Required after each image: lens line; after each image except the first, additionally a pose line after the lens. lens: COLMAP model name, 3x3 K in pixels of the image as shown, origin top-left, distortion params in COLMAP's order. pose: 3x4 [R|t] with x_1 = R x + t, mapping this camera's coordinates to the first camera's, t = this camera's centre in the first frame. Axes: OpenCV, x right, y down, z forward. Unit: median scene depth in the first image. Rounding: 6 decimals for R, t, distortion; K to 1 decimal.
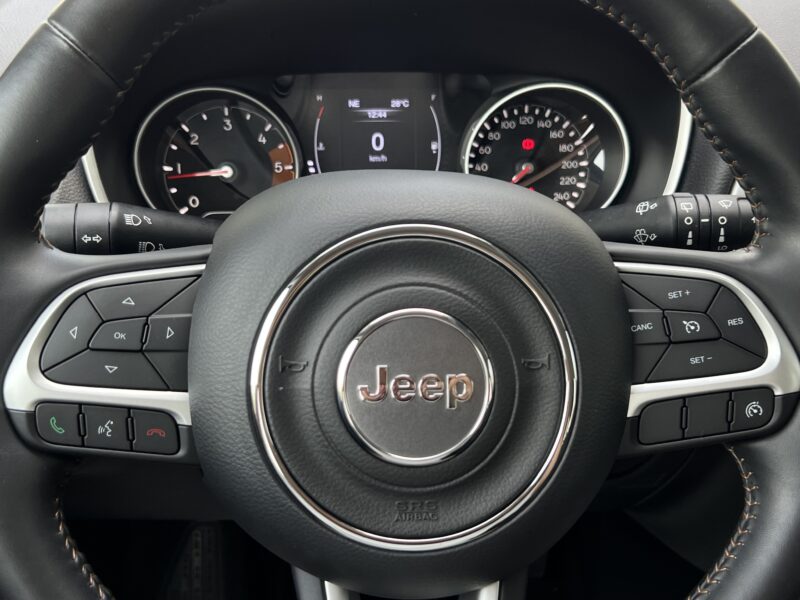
lens RADIAL K [[889.6, 0, 414.8], [0, 889.6, 301.3], [0, 0, 1]] dist [0.127388, -0.456401]
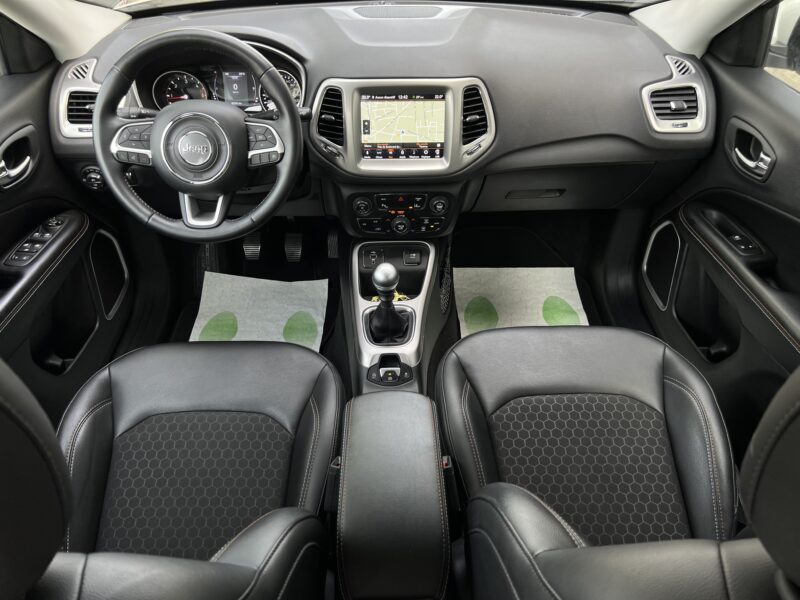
lens RADIAL K [[594.1, 0, 400.0], [0, 594.1, 300.0], [0, 0, 1]] dist [0.079127, -0.111691]
pose [[0.998191, 0.024841, -0.054743, 1.073444], [-0.013278, 0.979244, 0.202251, 0.188554], [0.058631, -0.201158, 0.977802, -1.859026]]
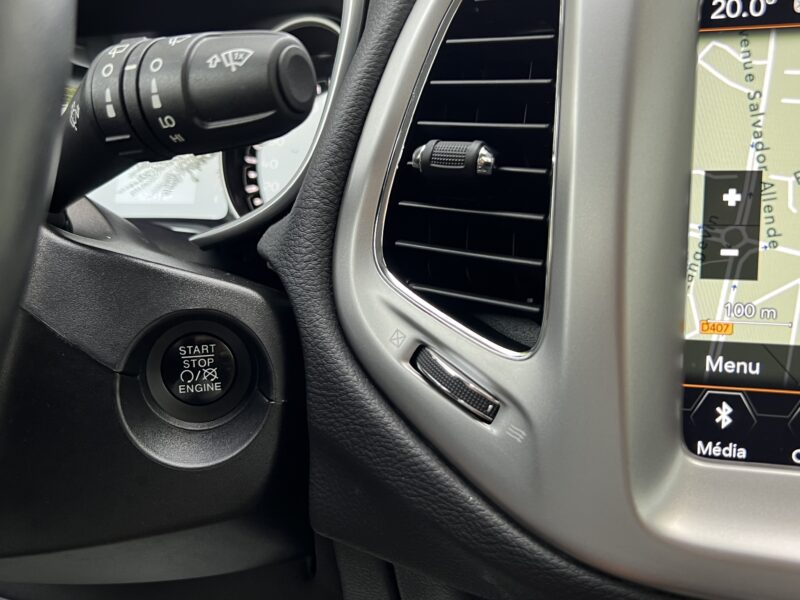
lens RADIAL K [[866.1, 0, 400.0], [0, 866.1, 300.0], [0, 0, 1]] dist [0.121932, -0.402301]
pose [[0.921440, 0.047750, -0.385574, 0.738657], [-0.126093, 0.975453, -0.180534, 0.126238], [0.367489, 0.214969, 0.904843, 0.682880]]
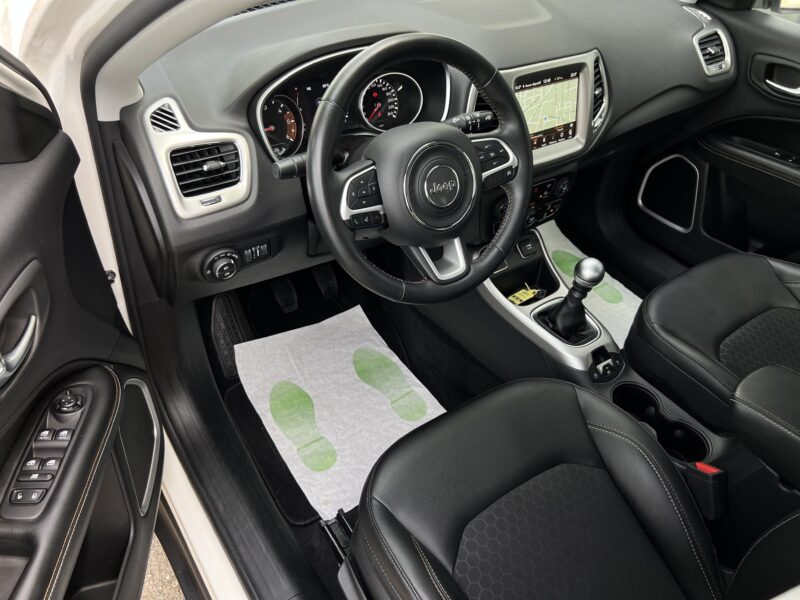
lens RADIAL K [[591.2, 0, 400.0], [0, 591.2, 300.0], [0, 0, 1]] dist [0.005152, 0.001066]
pose [[0.864962, -0.298023, 0.403762, -1.078172], [0.185884, 0.937603, 0.293849, -0.179173], [-0.466142, -0.179115, 0.866389, -0.954681]]
